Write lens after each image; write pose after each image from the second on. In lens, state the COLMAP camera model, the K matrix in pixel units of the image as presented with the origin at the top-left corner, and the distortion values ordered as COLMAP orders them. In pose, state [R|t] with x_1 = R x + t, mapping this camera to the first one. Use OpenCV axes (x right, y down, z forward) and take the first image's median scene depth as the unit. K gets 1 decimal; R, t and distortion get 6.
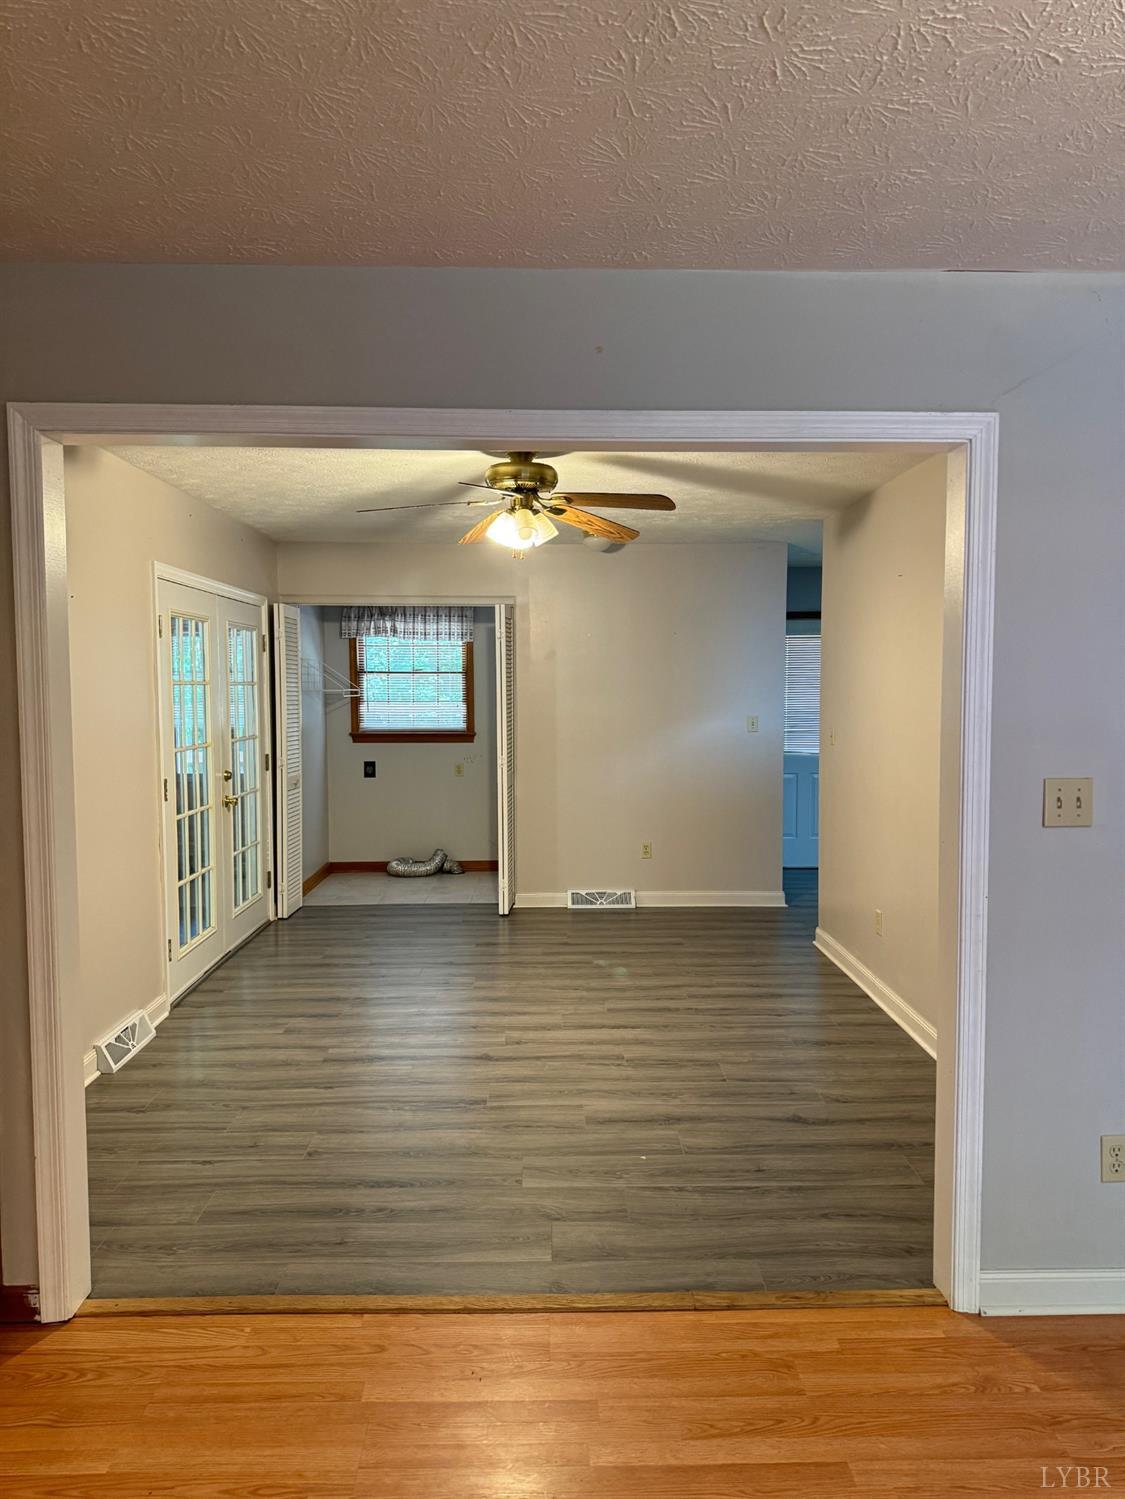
lens RADIAL K [[1068.5, 0, 554.4], [0, 1068.5, 753.9], [0, 0, 1]] dist [0.069969, -0.071027]
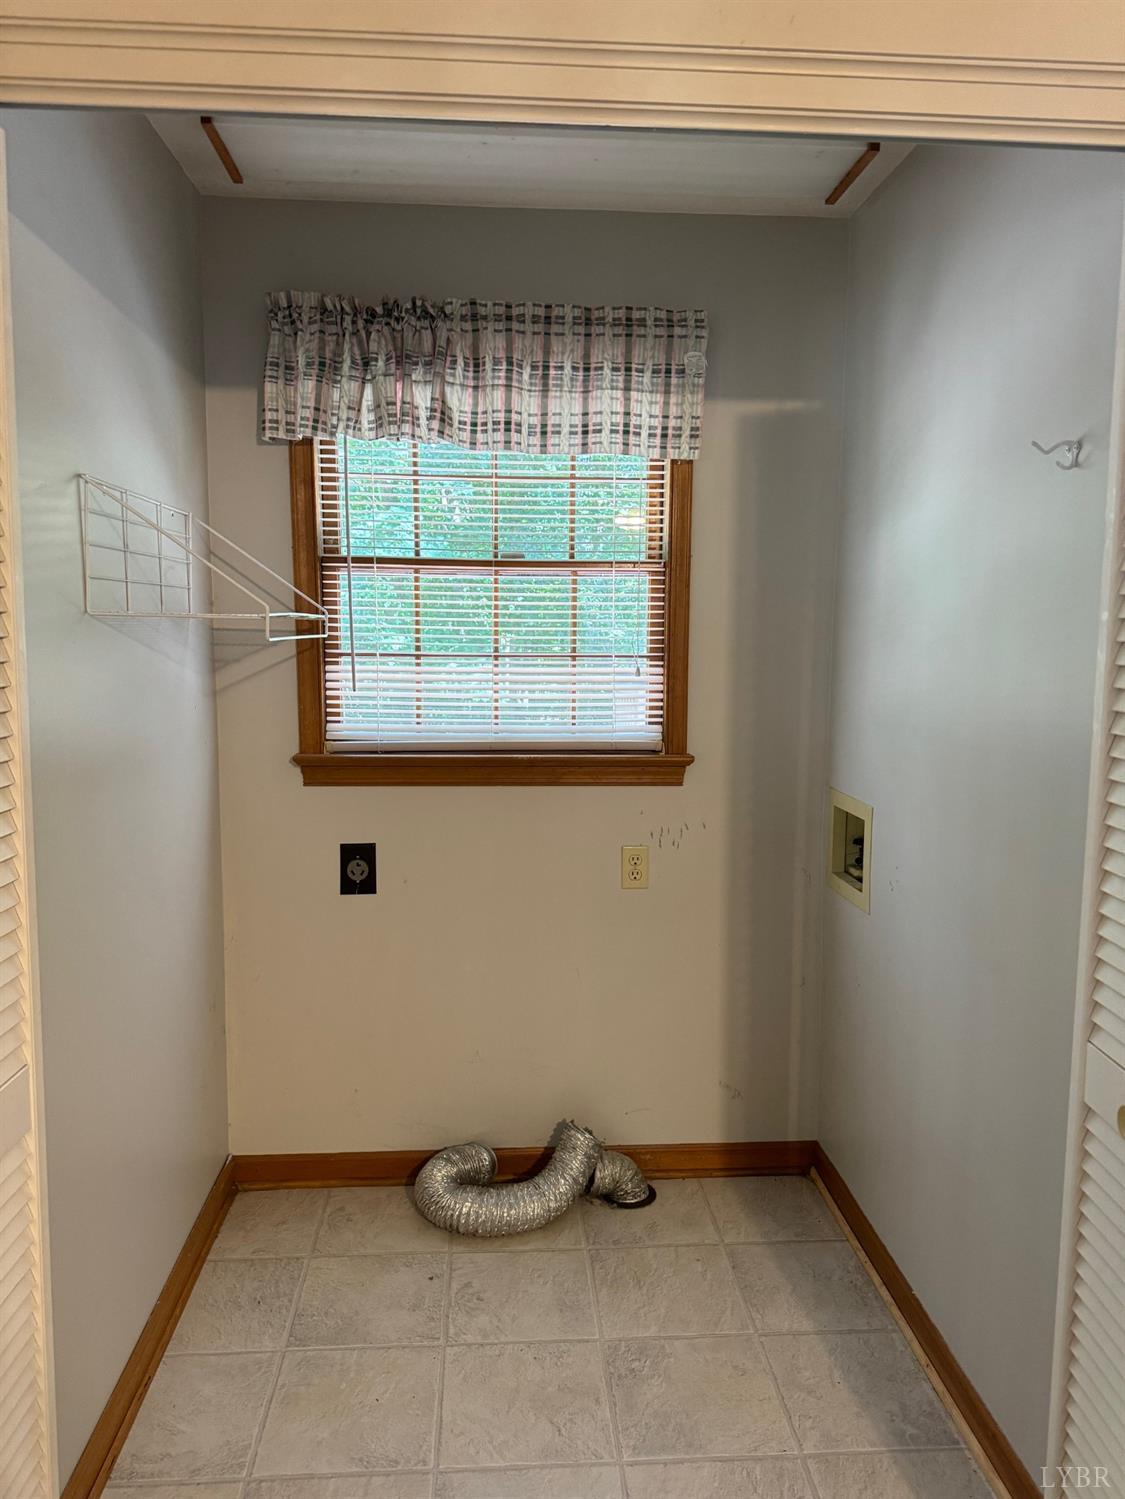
lens RADIAL K [[1068.5, 0, 554.4], [0, 1068.5, 753.9], [0, 0, 1]] dist [0.069969, -0.071027]
pose [[0.999395, 0.004381, 0.034504, -0.127985], [-0.005692, 0.999262, 0.037997, -0.032672], [-0.034312, -0.038171, 0.998682, 0.695348]]
